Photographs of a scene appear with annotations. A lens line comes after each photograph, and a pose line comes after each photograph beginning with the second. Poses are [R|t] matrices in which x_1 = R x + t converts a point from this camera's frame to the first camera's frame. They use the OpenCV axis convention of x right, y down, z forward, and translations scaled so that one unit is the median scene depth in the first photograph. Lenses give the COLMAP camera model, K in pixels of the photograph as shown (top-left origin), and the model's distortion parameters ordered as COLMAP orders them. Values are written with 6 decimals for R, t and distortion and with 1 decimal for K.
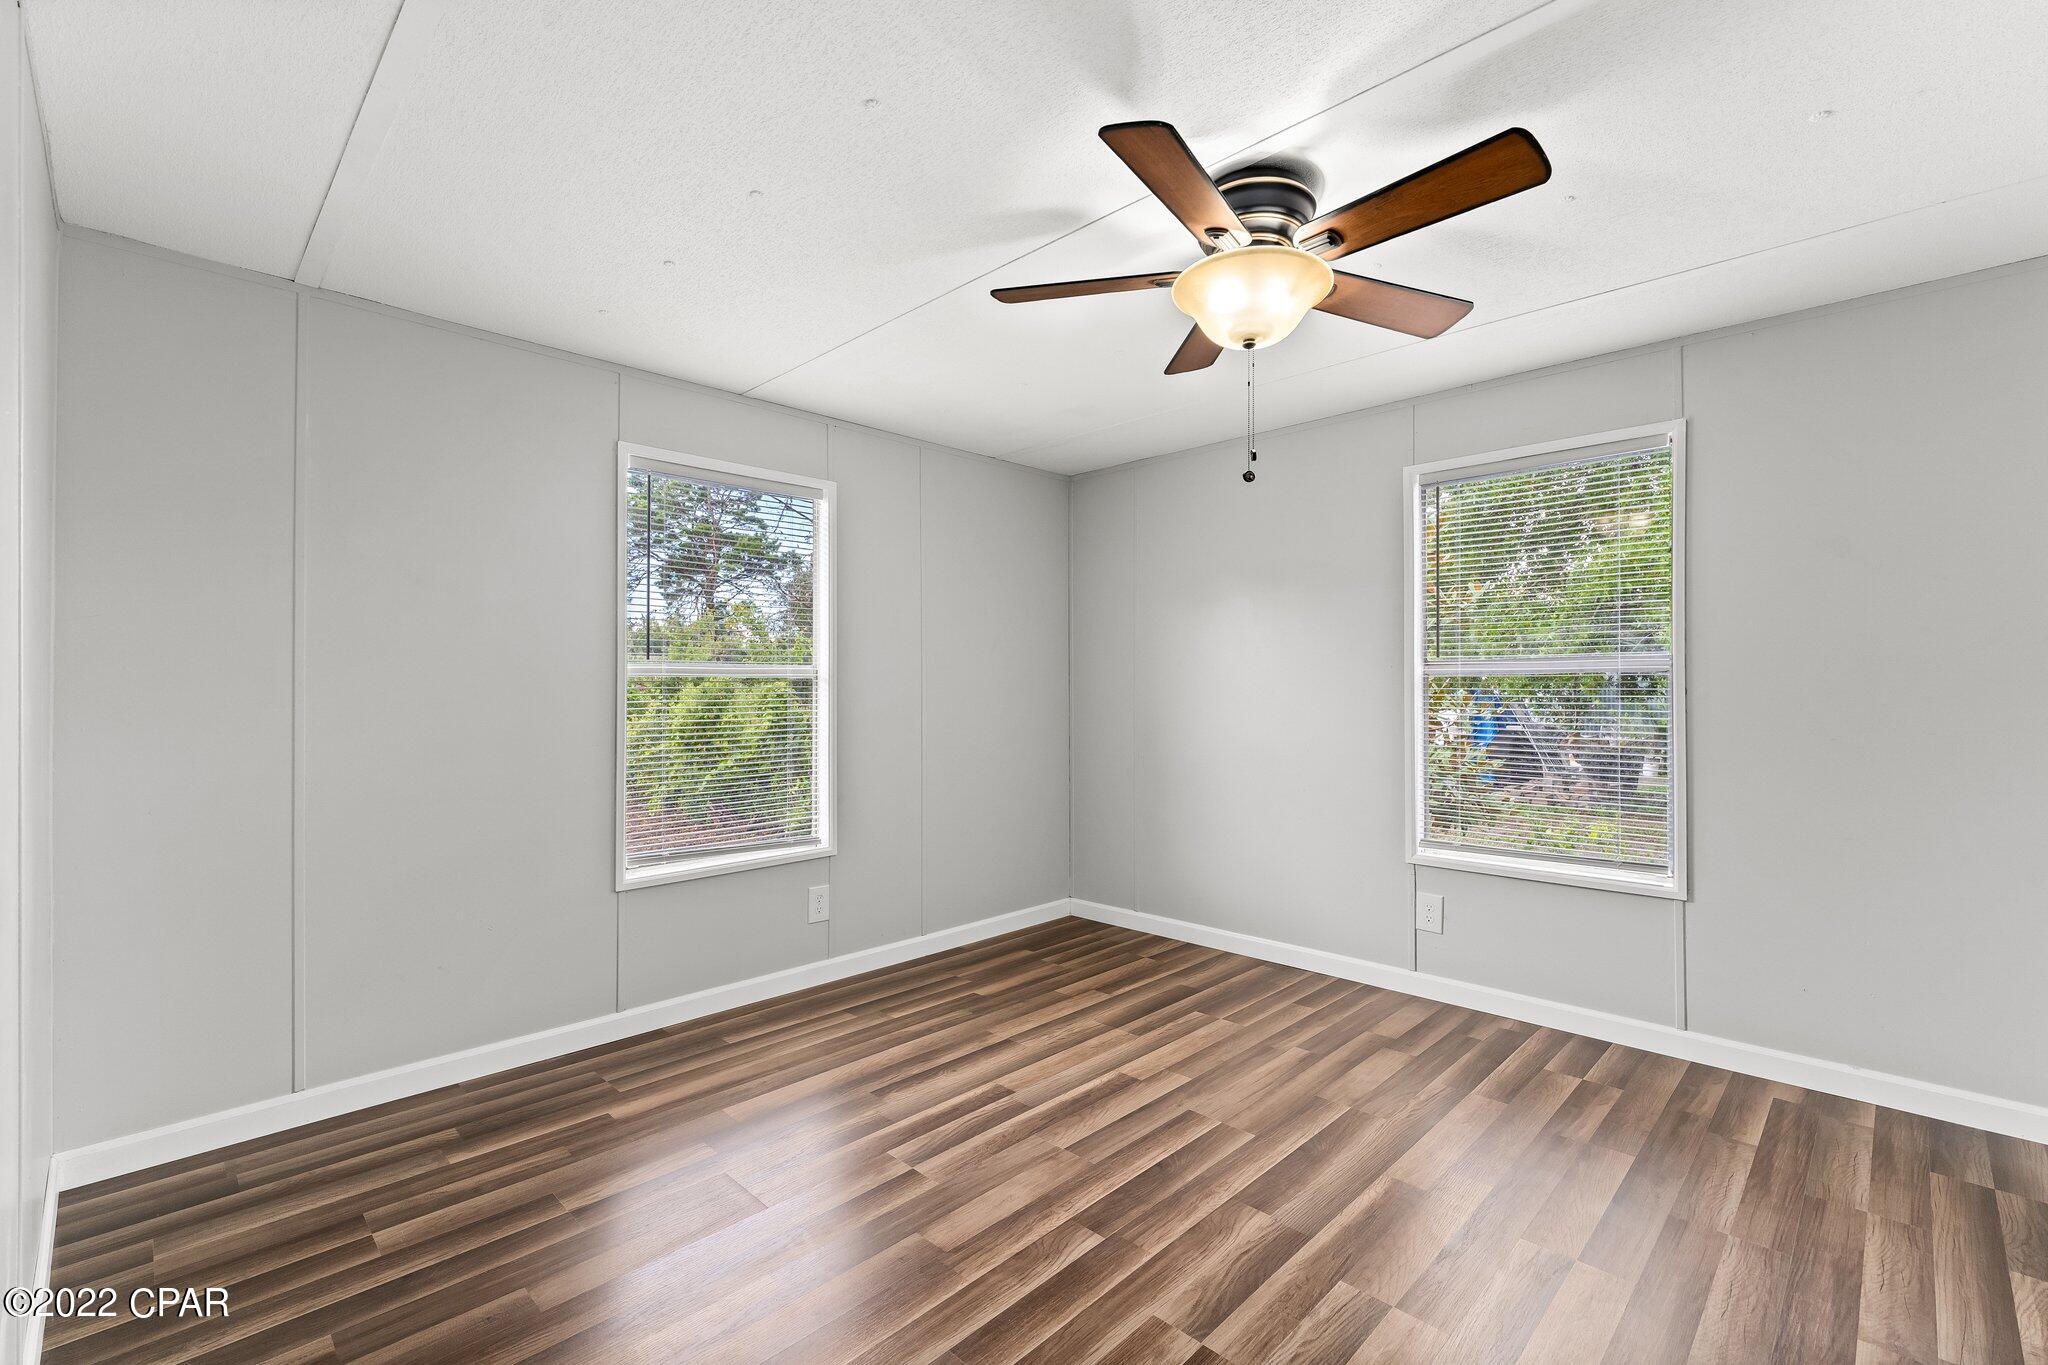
lens RADIAL K [[881.9, 0, 993.6], [0, 881.9, 676.0], [0, 0, 1]] dist [-0.000658, -0.000419]
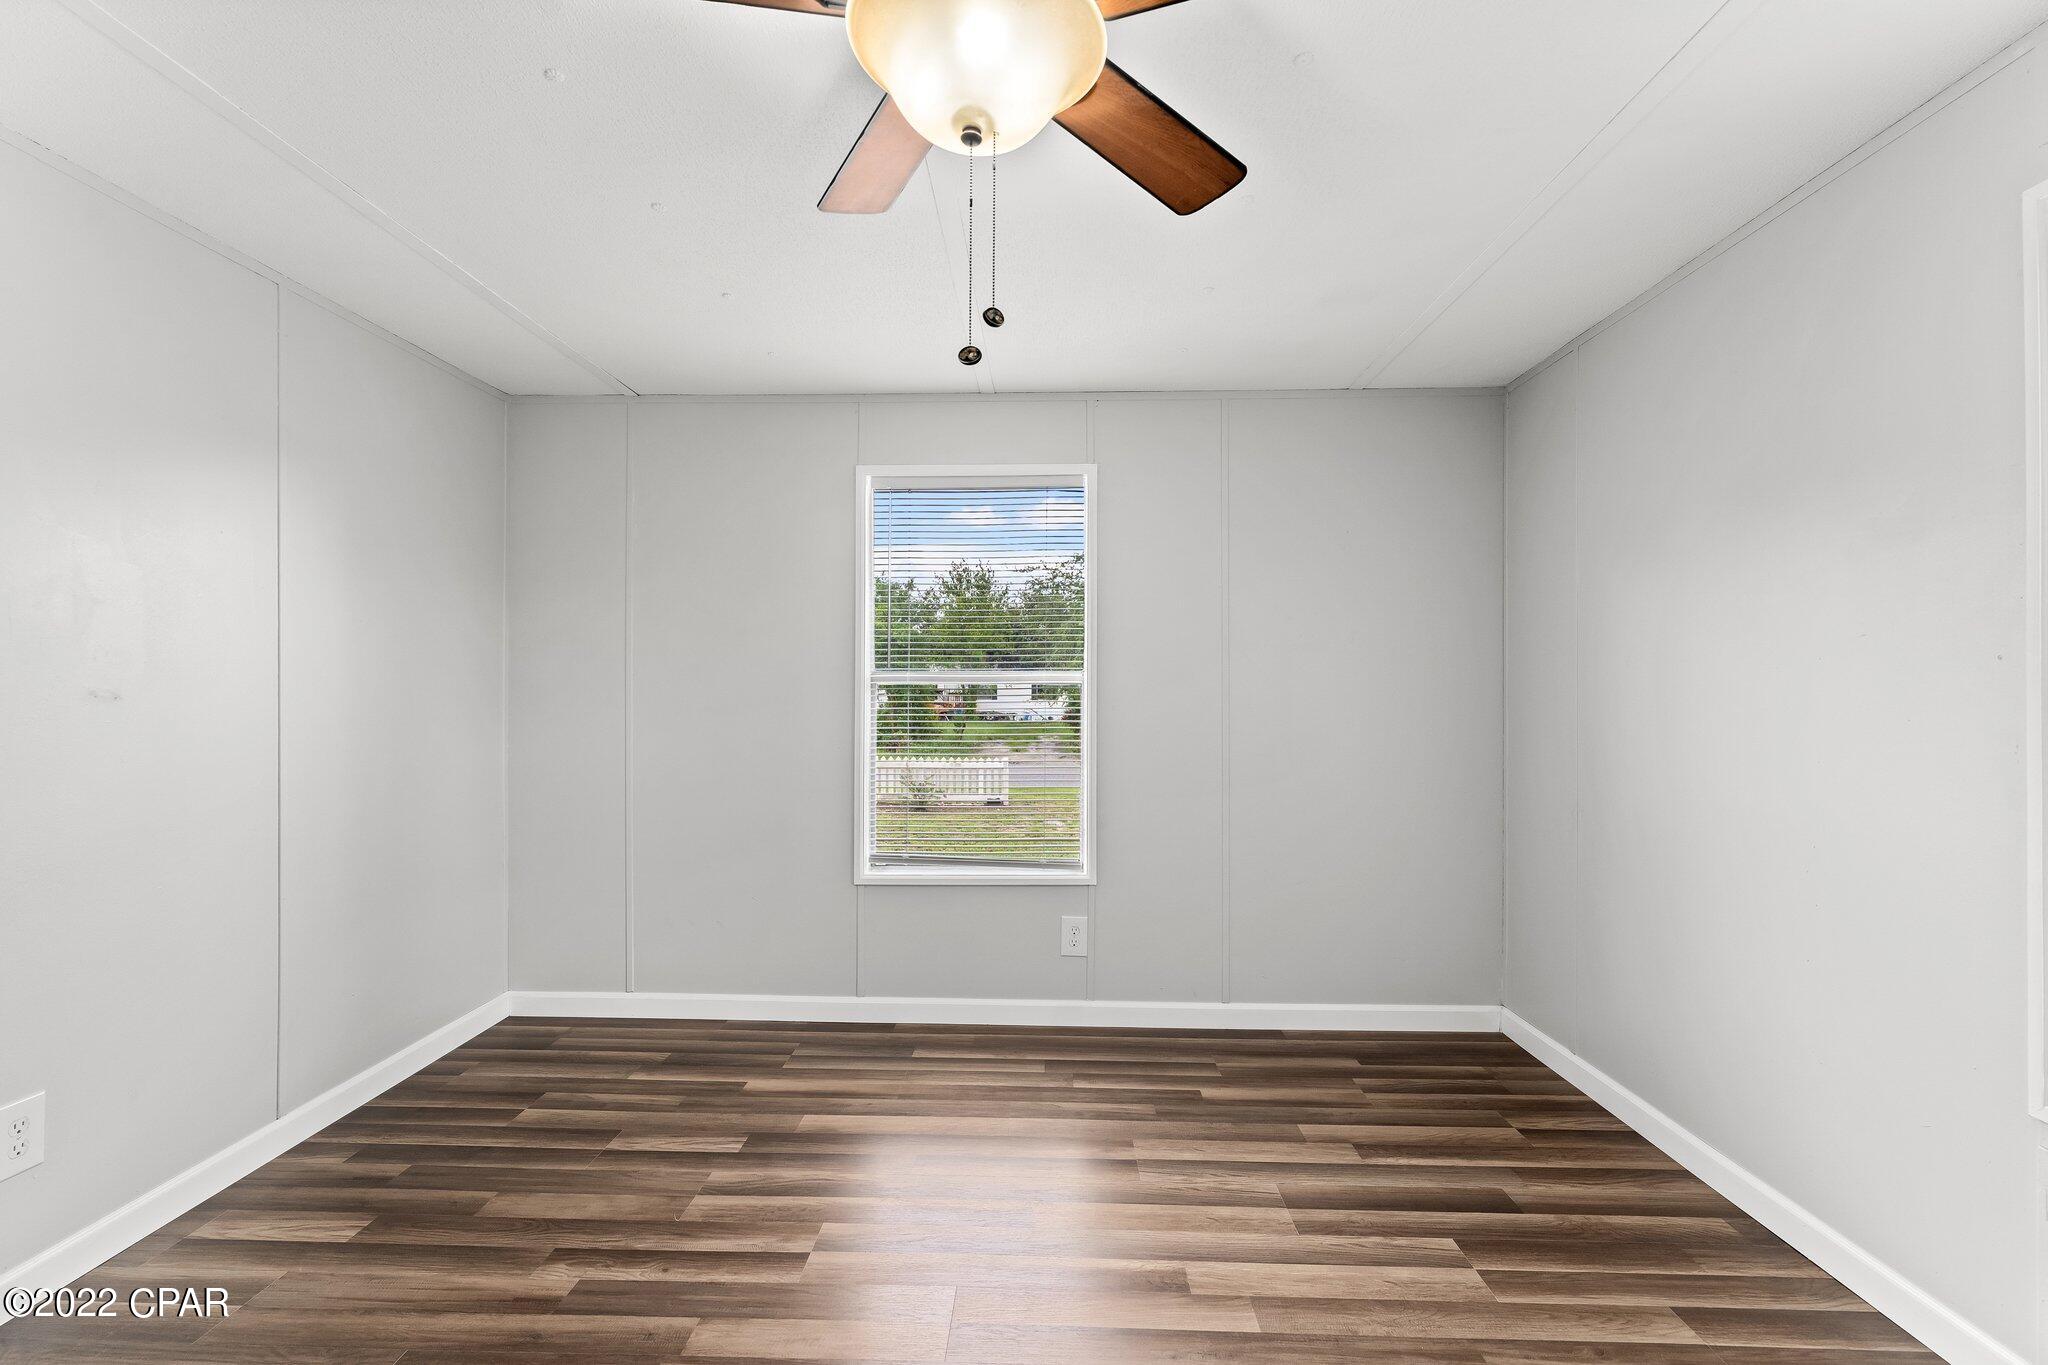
lens RADIAL K [[881.9, 0, 1011.5], [0, 881.9, 690.1], [0, 0, 1]] dist [-0.000658, -0.000419]
pose [[0.695696, 0.001739, -0.718335, 0.461931], [0.004125, 0.999971, 0.006416, 0.001150], [0.718325, -0.007427, 0.695668, 0.377474]]
